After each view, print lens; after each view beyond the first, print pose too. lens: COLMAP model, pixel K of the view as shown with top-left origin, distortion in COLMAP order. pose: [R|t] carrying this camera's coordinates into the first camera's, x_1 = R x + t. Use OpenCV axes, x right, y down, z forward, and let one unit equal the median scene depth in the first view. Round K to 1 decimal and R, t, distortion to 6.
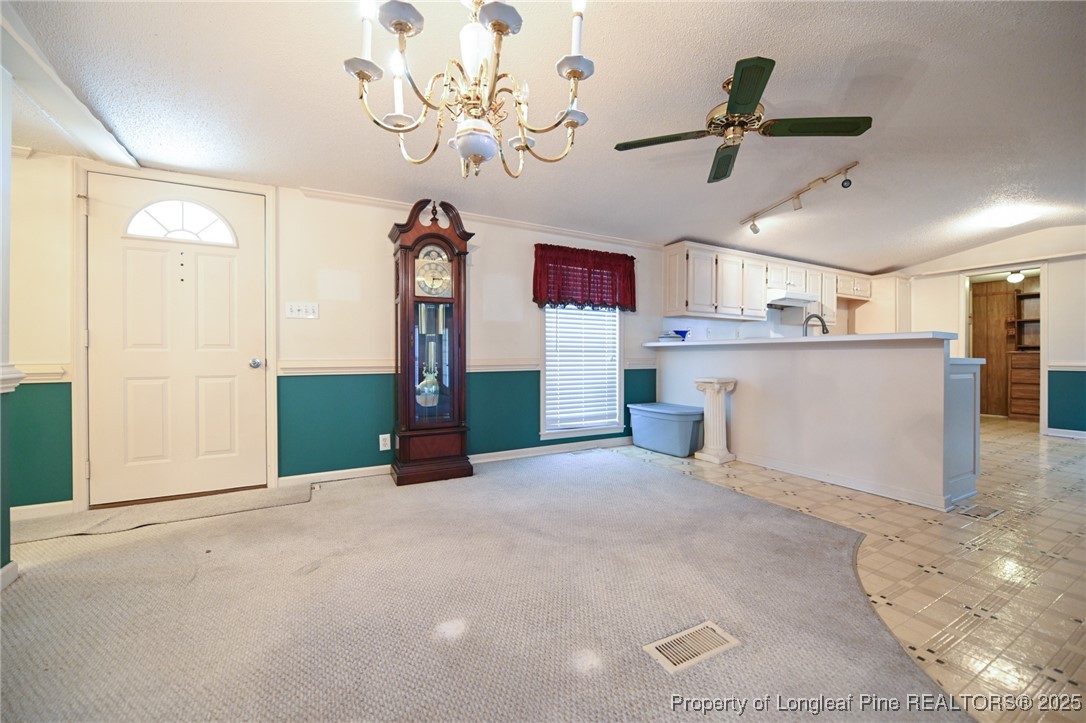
lens RADIAL K [[428.7, 0, 540.4], [0, 428.7, 352.8], [0, 0, 1]] dist [-0.009117, -0.000102]
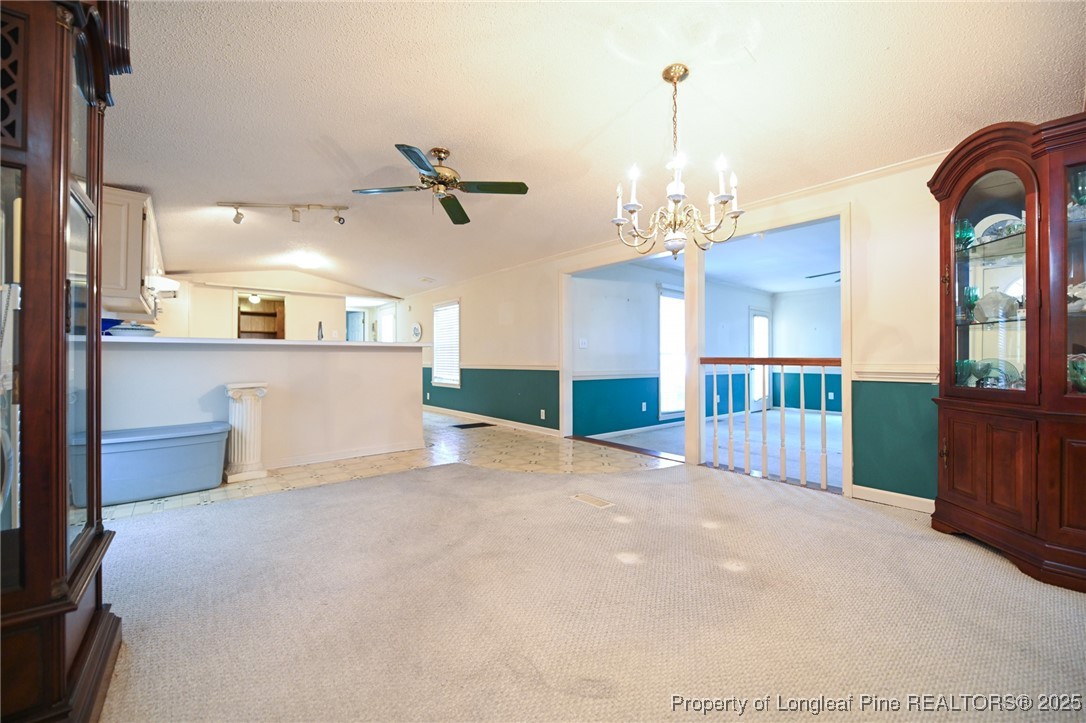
lens RADIAL K [[428.7, 0, 545.9], [0, 428.7, 355.3], [0, 0, 1]] dist [-0.009117, -0.000102]
pose [[-0.209661, 0.008055, 0.977741, -1.003630], [-0.003960, 0.999951, -0.009087, 0.015745], [-0.977766, -0.005777, -0.209619, 1.047627]]
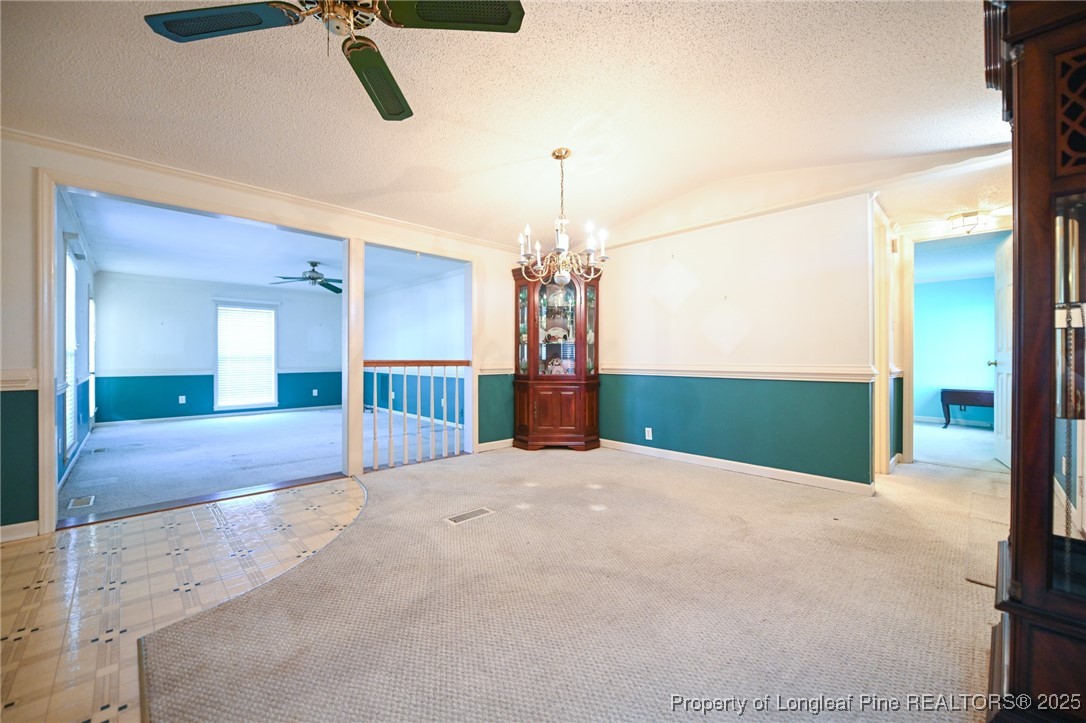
lens RADIAL K [[428.7, 0, 546.7], [0, 428.7, 359.9], [0, 0, 1]] dist [-0.009117, -0.000102]
pose [[-0.958646, -0.001115, -0.284601, 0.362801], [-0.002173, 0.999992, 0.003400, 0.000003], [0.284594, 0.003878, -0.958640, 1.848321]]
